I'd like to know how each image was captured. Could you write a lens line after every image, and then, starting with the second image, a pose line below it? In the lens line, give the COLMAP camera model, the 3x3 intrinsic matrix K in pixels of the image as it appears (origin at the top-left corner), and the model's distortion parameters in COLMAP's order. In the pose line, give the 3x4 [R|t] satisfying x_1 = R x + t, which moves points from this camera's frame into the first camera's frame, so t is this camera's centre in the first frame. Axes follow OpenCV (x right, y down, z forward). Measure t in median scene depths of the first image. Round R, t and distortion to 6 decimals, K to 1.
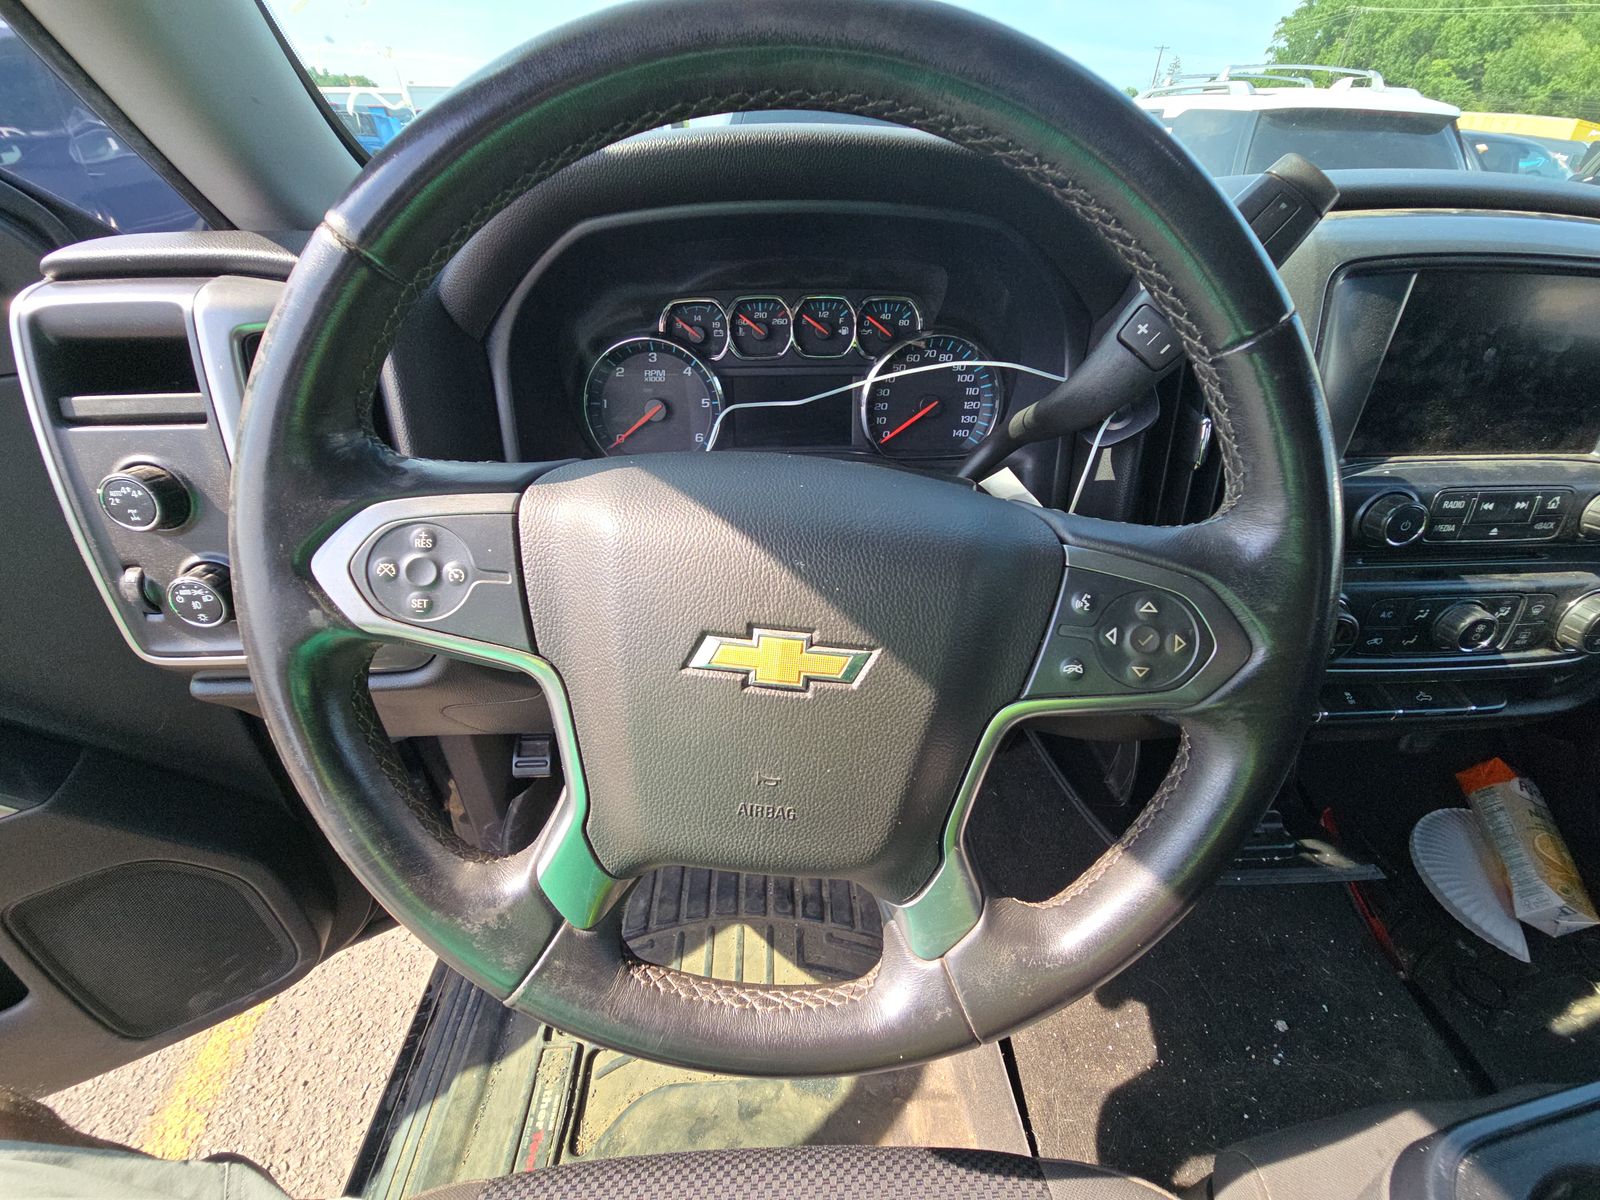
lens RADIAL K [[641.8, 0, 754.2], [0, 641.8, 589.1], [0, 0, 1]] dist [0.017265, -0.002790]
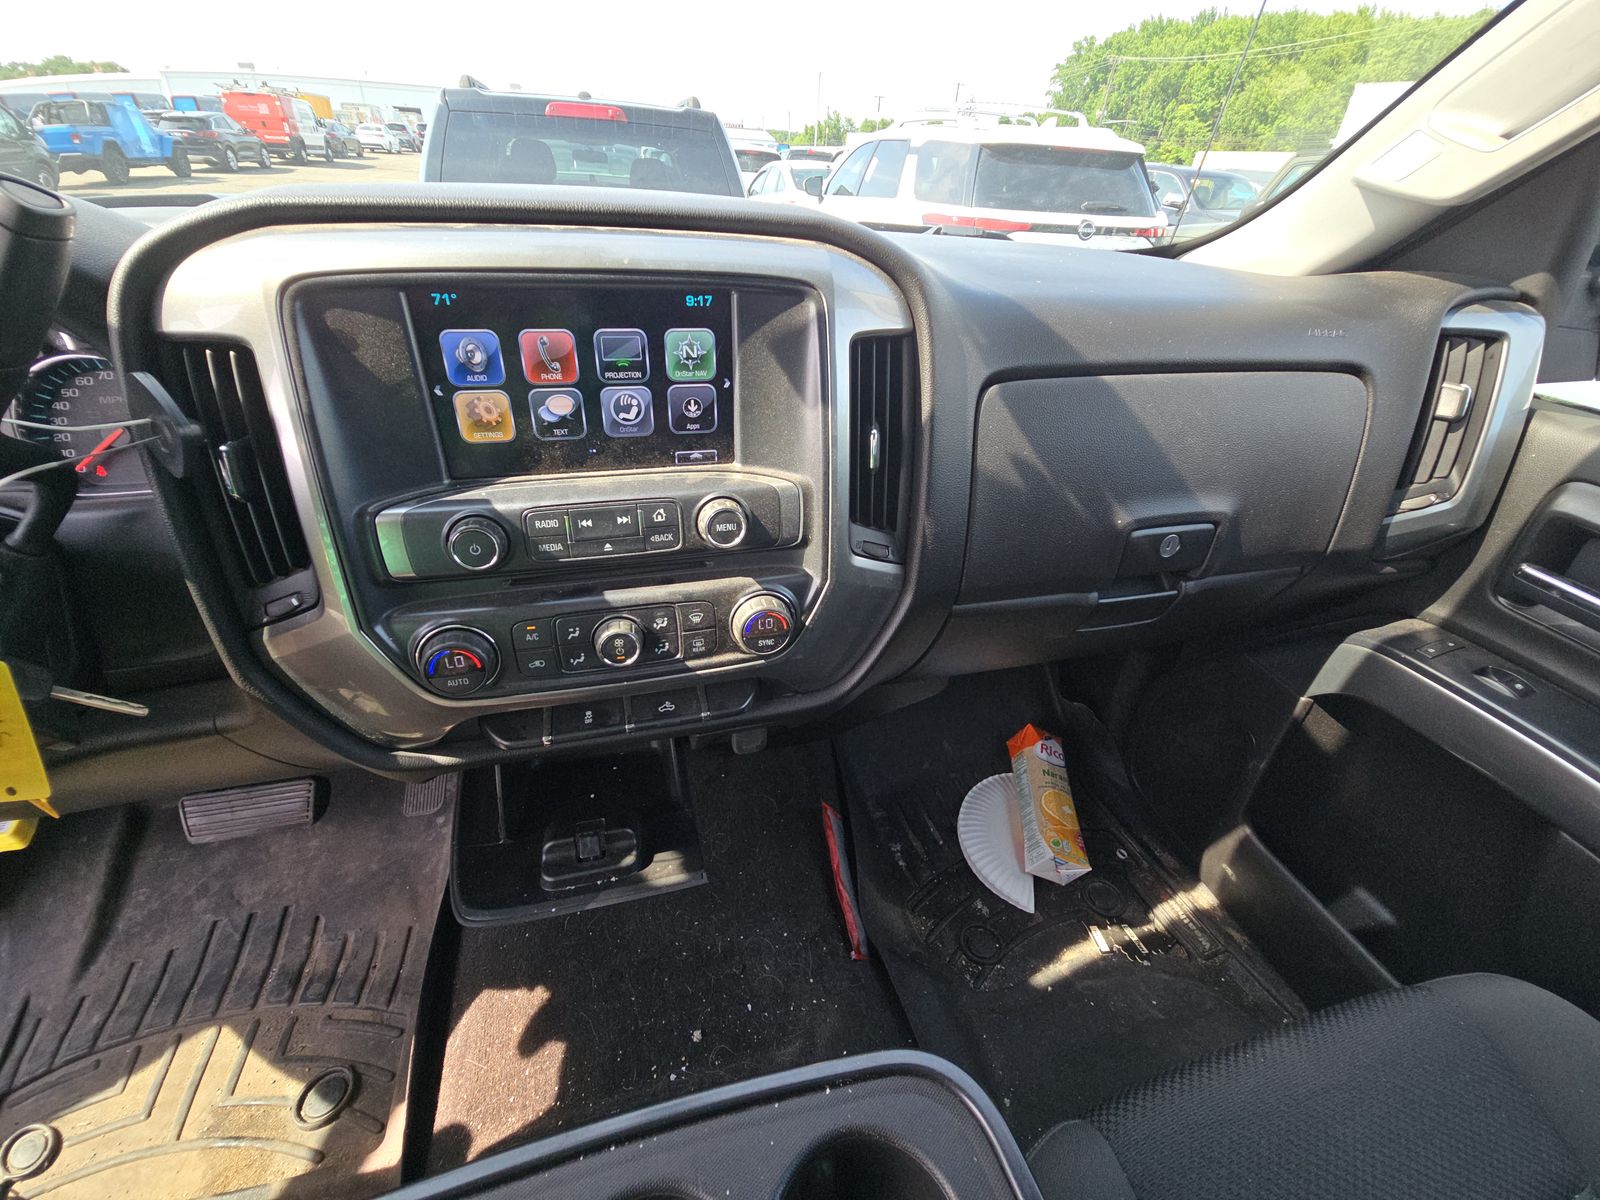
lens RADIAL K [[641.8, 0, 731.8], [0, 641.8, 595.9], [0, 0, 1]] dist [0.017265, -0.002790]
pose [[0.984163, -0.089278, 0.153141, 0.583531], [0.092140, 0.995678, -0.011678, 0.008437], [-0.151436, 0.025604, 0.988135, -0.006414]]
